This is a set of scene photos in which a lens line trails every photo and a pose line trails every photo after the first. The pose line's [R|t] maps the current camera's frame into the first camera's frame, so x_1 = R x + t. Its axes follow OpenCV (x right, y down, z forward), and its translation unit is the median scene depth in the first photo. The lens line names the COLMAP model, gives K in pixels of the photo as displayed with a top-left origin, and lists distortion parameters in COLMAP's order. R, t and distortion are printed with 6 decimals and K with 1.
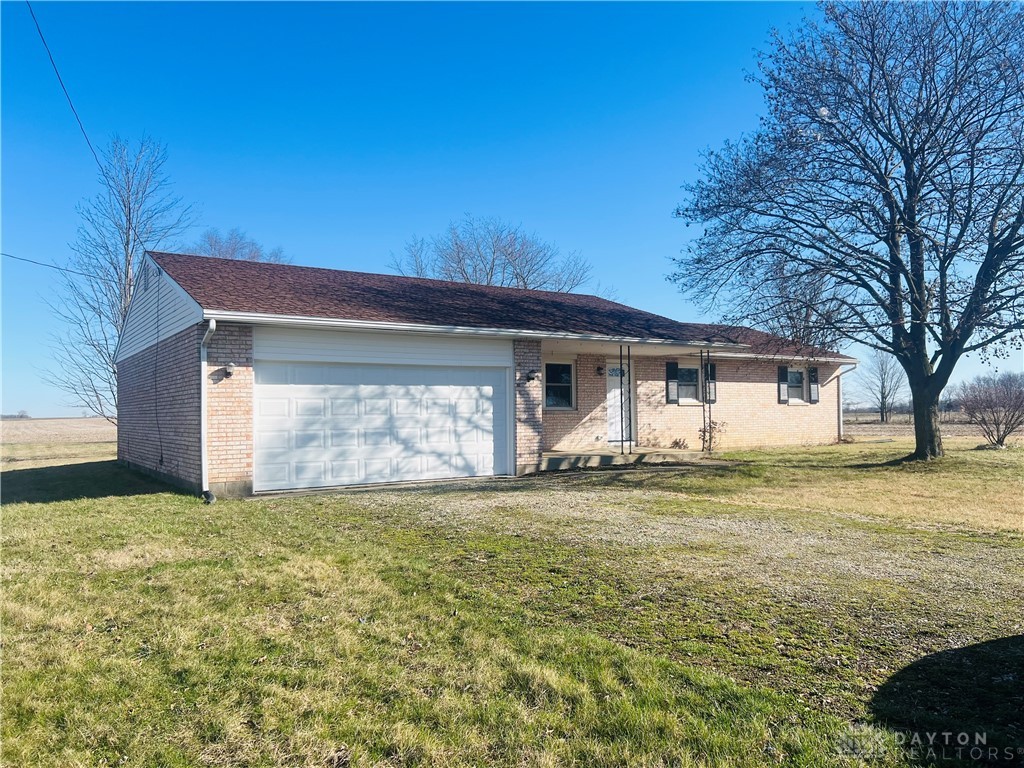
lens RADIAL K [[772.4, 0, 527.2], [0, 772.4, 392.9], [0, 0, 1]] dist [0.122310, -0.219013]
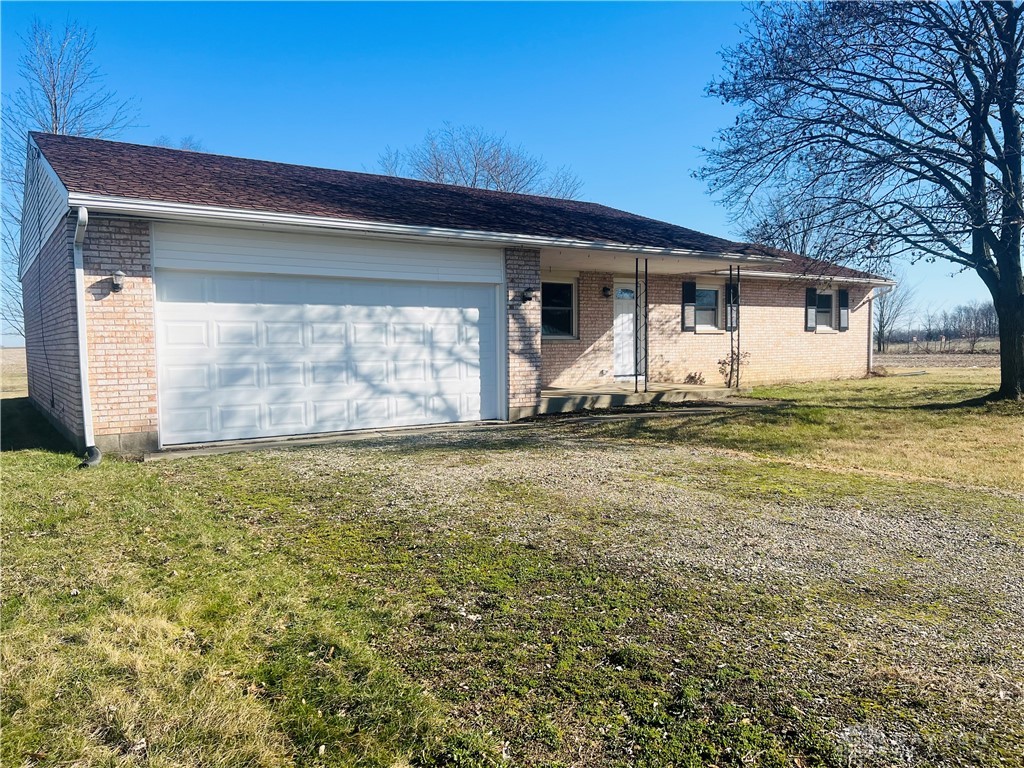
lens RADIAL K [[772.4, 0, 527.2], [0, 772.4, 392.9], [0, 0, 1]] dist [0.122310, -0.219013]
pose [[0.999733, -0.001097, 0.023098, -0.013669], [-0.000978, 0.995975, 0.089625, 0.006611], [-0.023103, -0.089624, 0.995708, 0.202218]]
